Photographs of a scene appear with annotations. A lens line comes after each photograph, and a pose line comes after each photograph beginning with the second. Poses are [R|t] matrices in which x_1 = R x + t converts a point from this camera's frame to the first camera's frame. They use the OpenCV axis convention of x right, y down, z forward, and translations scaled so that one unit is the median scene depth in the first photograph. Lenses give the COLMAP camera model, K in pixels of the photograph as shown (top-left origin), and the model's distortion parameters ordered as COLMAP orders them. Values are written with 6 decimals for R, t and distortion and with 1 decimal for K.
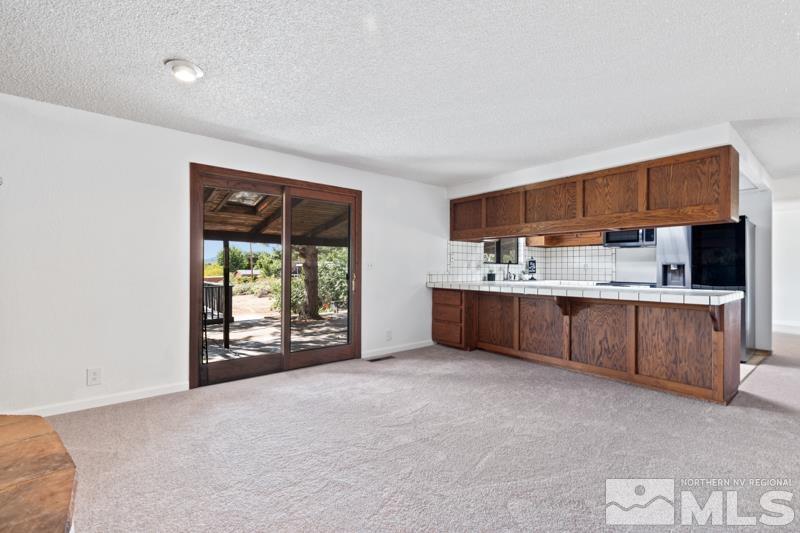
lens RADIAL K [[351.1, 0, 400.0], [0, 351.1, 266.5], [0, 0, 1]] dist [-0.023054, -0.000167]
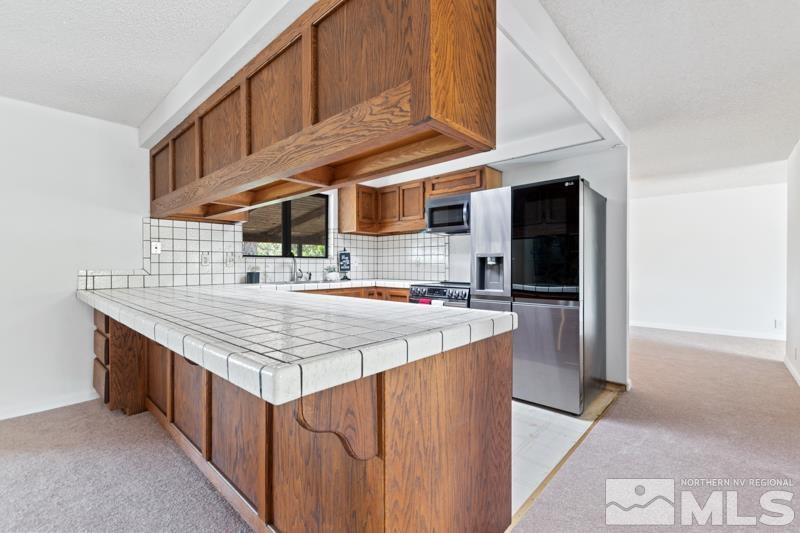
lens RADIAL K [[351.1, 0, 400.0], [0, 351.1, 266.5], [0, 0, 1]] dist [-0.023054, -0.000167]
pose [[0.985158, -0.007209, 0.171496, 0.415240], [0.005349, 0.999922, 0.011306, 0.003290], [-0.171564, -0.010221, 0.985120, 0.314046]]
